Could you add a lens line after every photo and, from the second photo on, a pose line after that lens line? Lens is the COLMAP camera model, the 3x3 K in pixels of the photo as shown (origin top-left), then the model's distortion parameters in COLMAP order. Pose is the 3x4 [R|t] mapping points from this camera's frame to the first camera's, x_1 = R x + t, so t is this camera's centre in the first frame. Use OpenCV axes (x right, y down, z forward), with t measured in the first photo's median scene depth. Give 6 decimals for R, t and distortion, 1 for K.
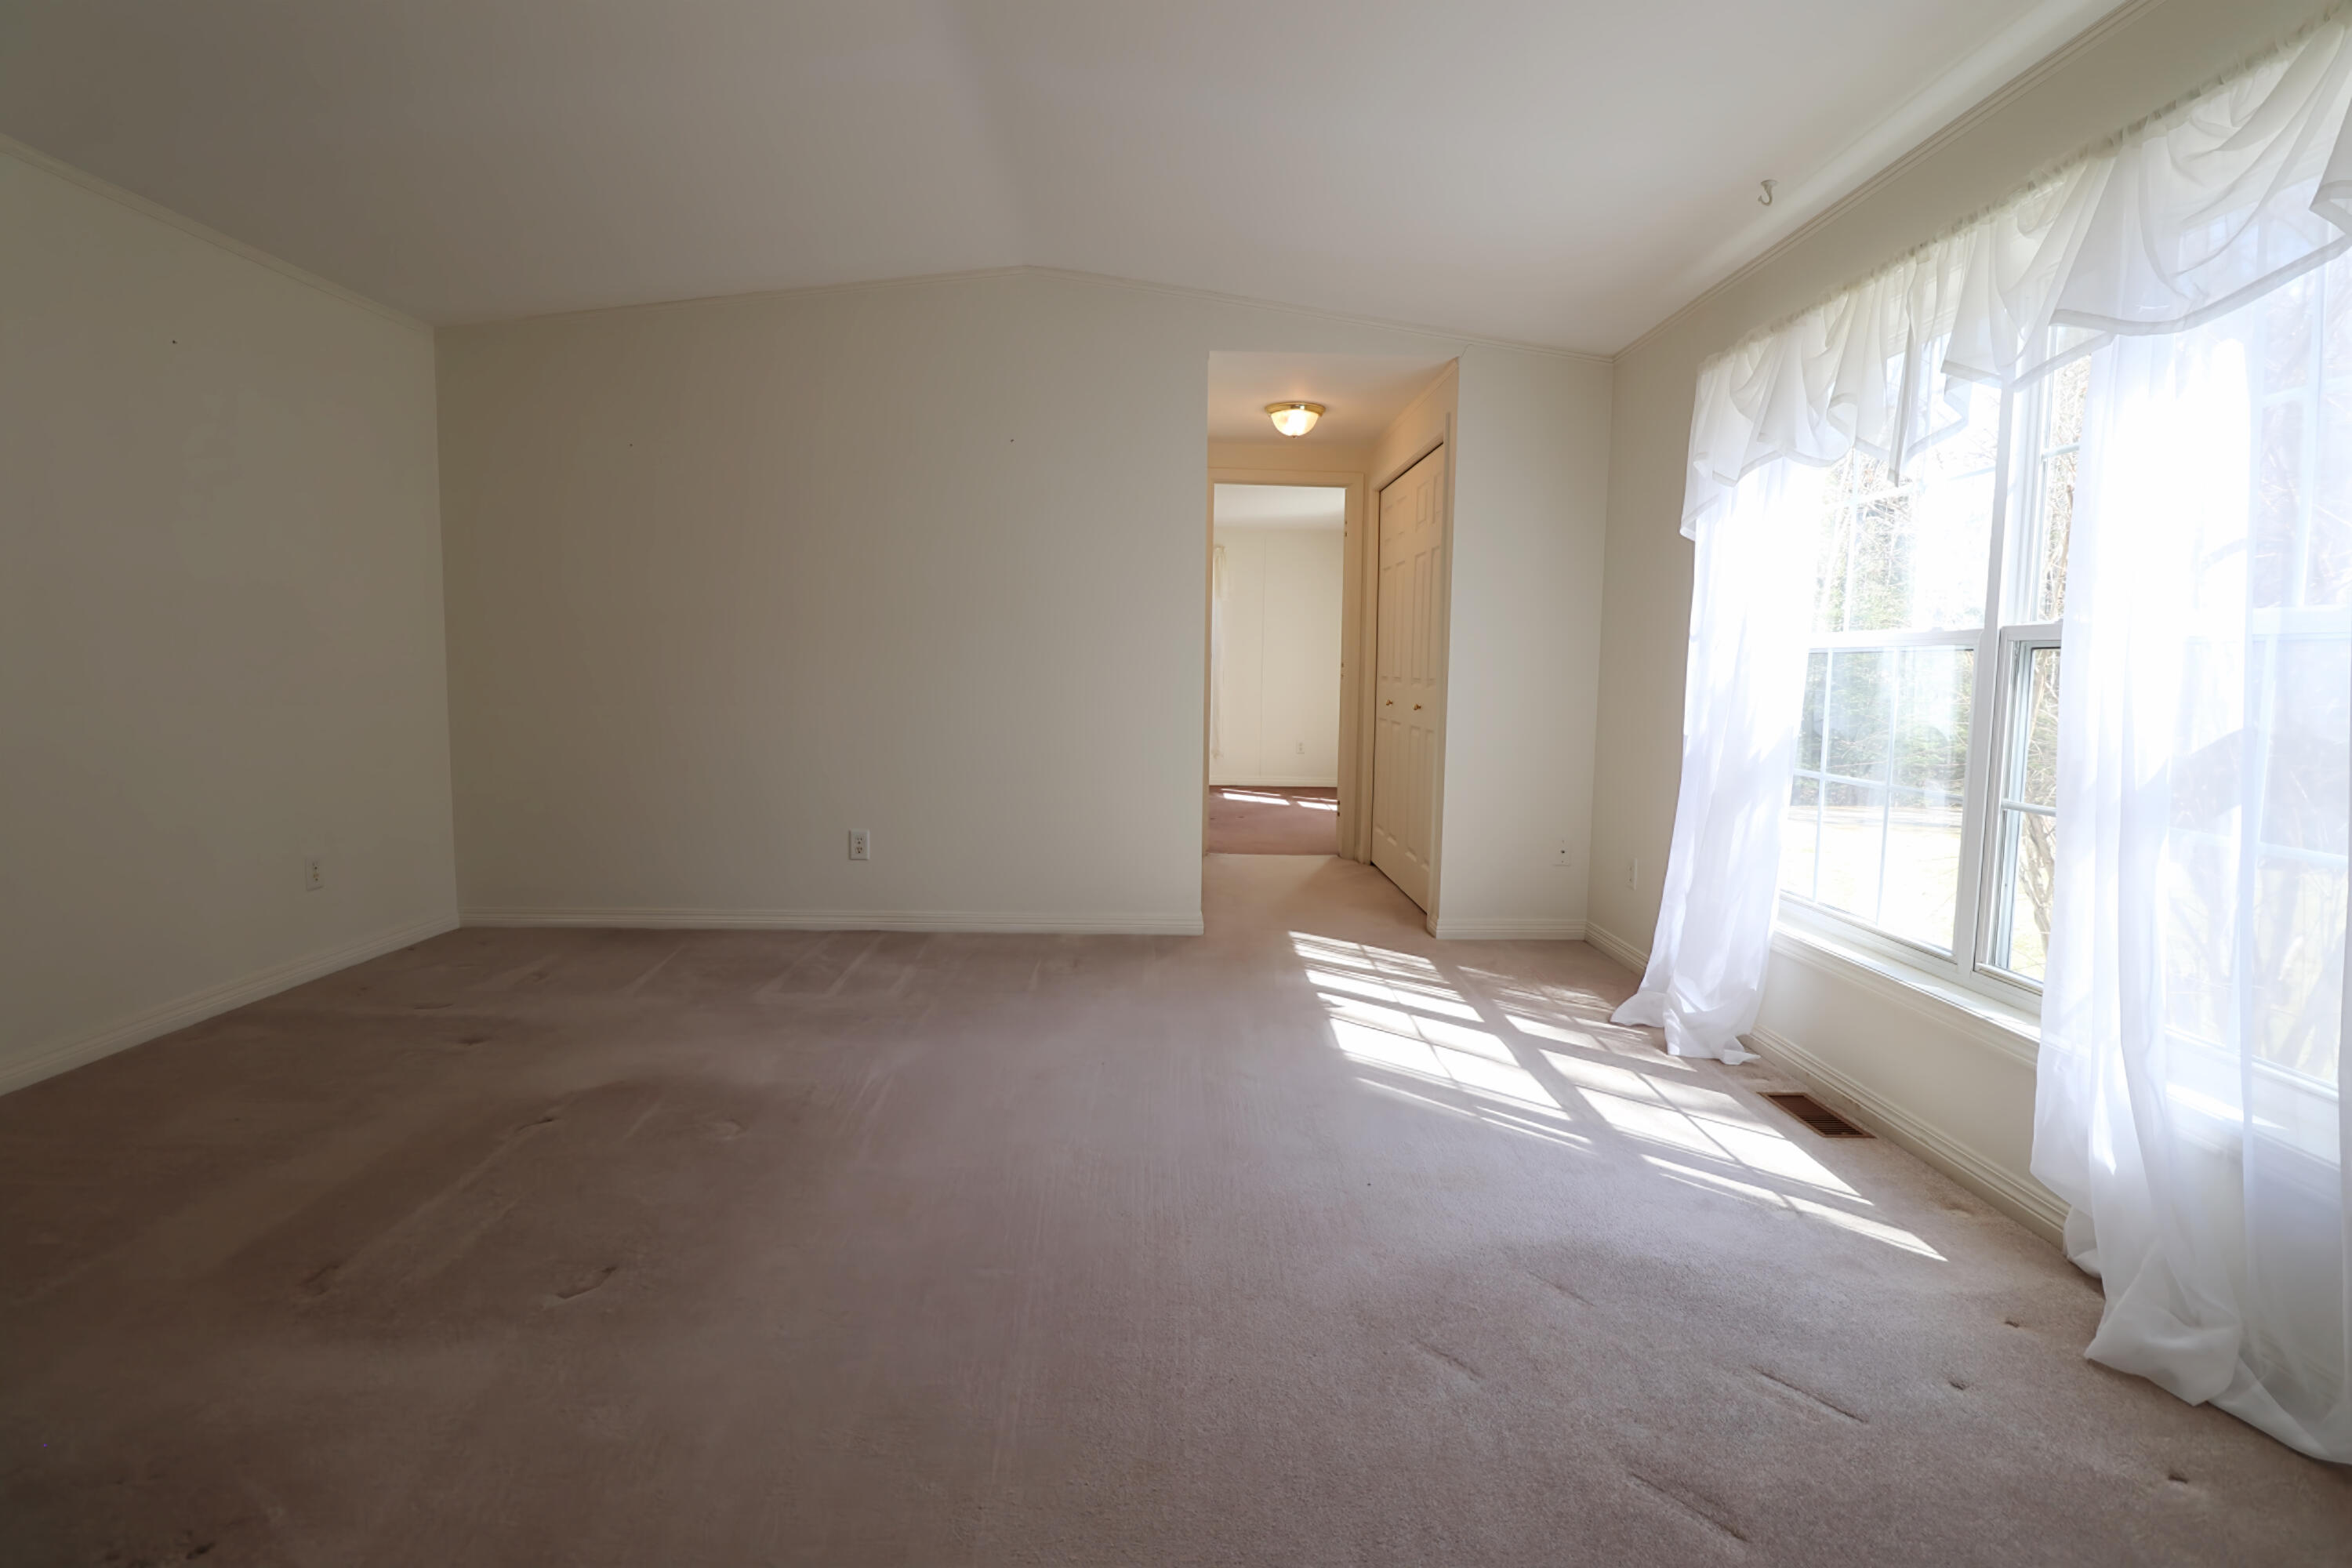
lens RADIAL K [[1194.5, 0, 1176.0], [0, 1194.5, 784.0], [0, 0, 1]] dist [0.003392, 0.000303]
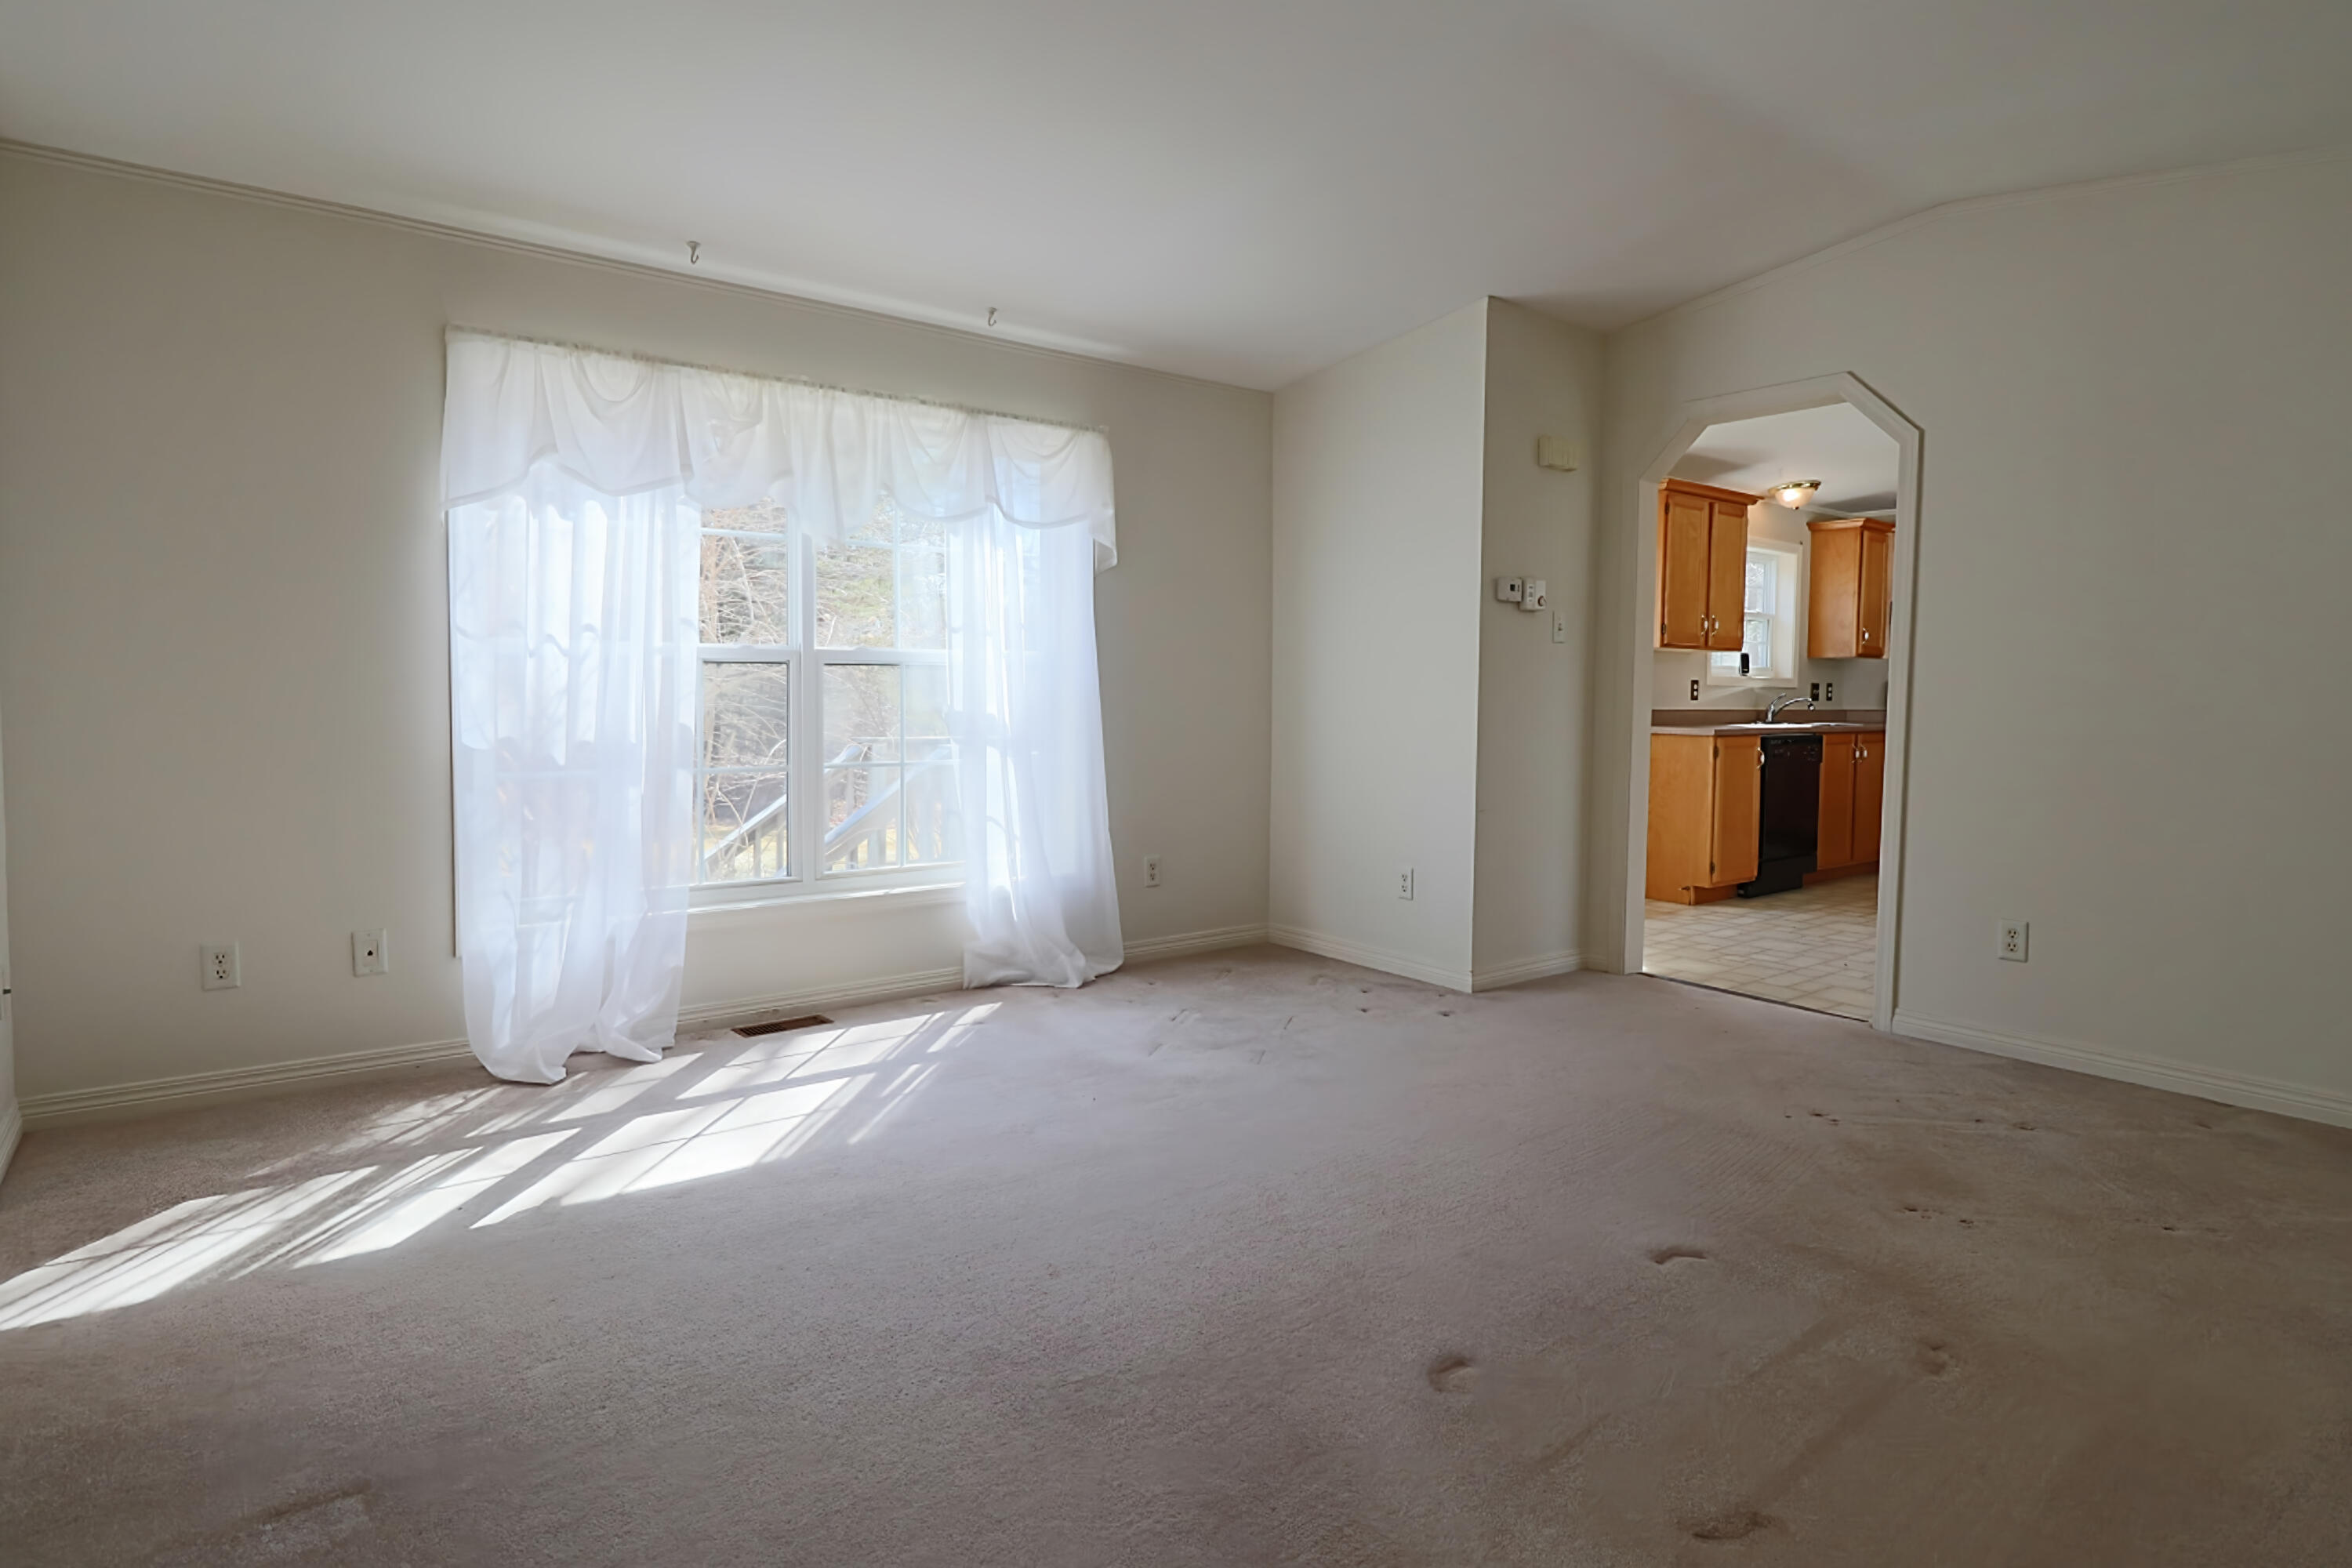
lens RADIAL K [[1194.5, 0, 1176.0], [0, 1194.5, 784.0], [0, 0, 1]] dist [0.003392, 0.000303]
pose [[-0.603228, -0.065835, 0.794847, -0.433208], [0.074418, 0.987594, 0.138277, -0.074753], [-0.794089, 0.142564, -0.590845, 0.839169]]
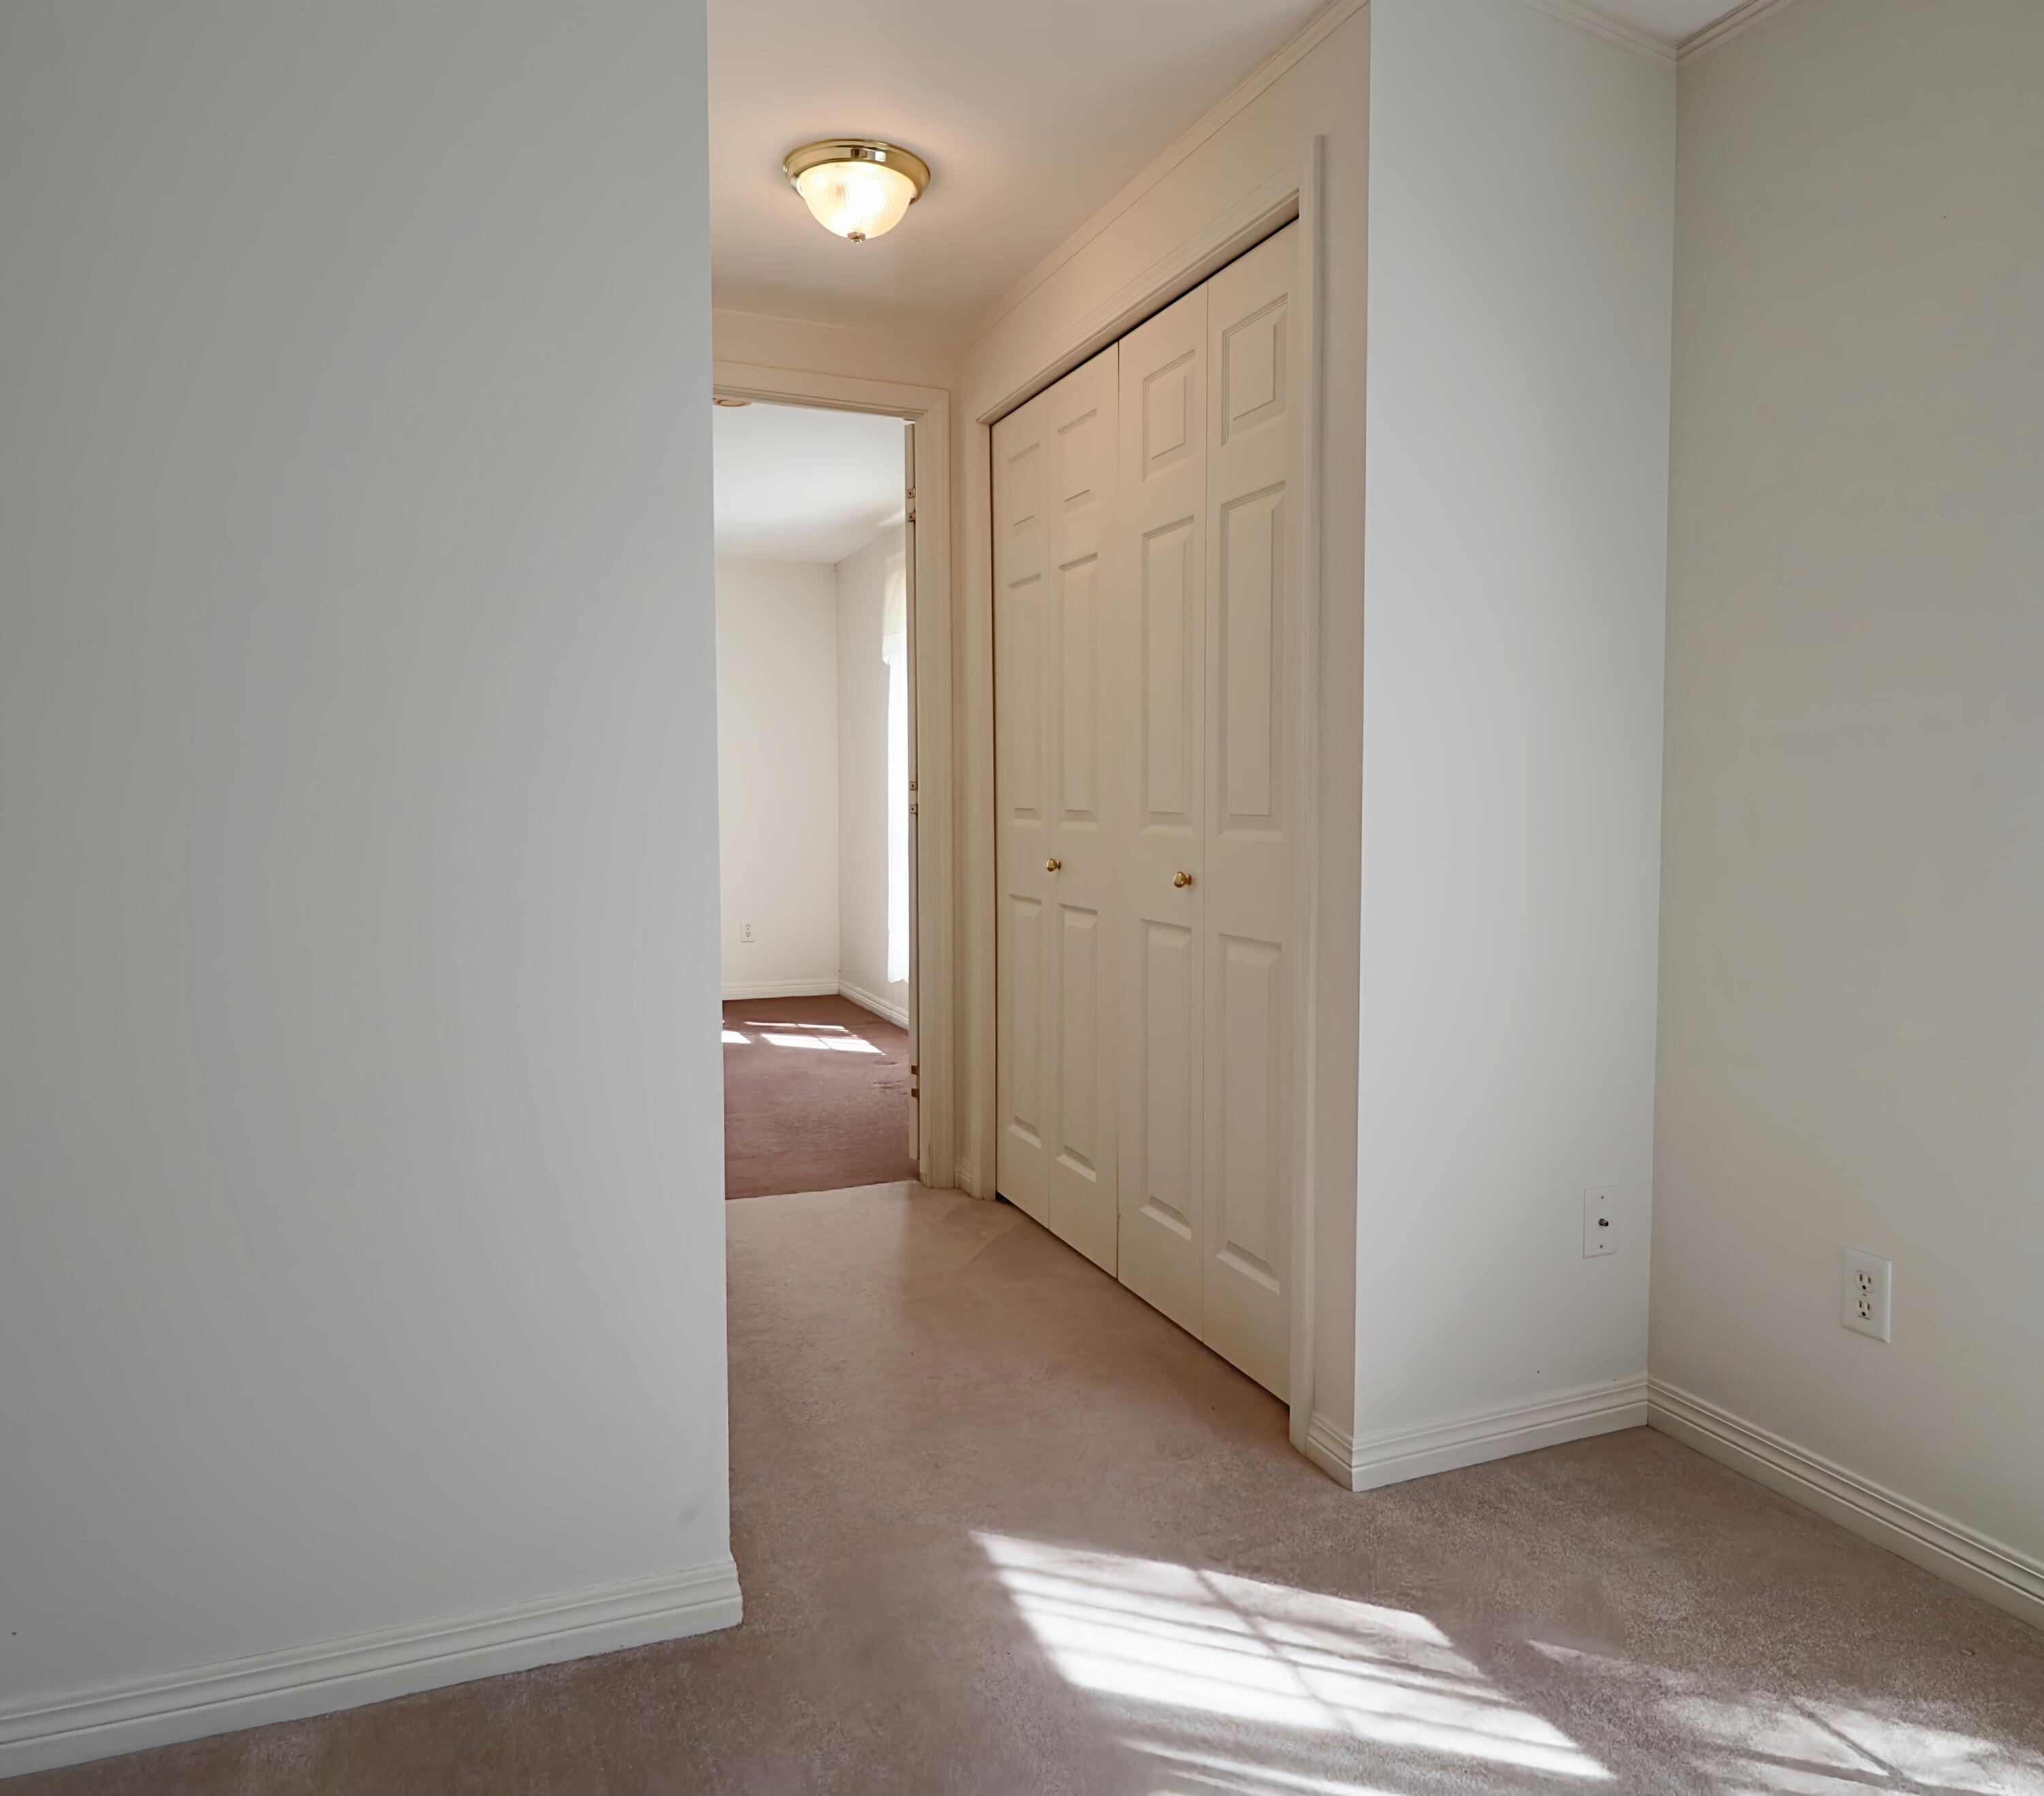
lens RADIAL K [[1403.7, 0, 1022.0], [0, 1403.7, 898.0], [0, 0, 1]] dist [-0.009516, -0.009759]
pose [[0.931532, -0.035234, 0.361948, -0.034474], [0.044471, 0.998862, -0.017218, -0.054721], [-0.360929, 0.032136, 0.932039, 0.584944]]
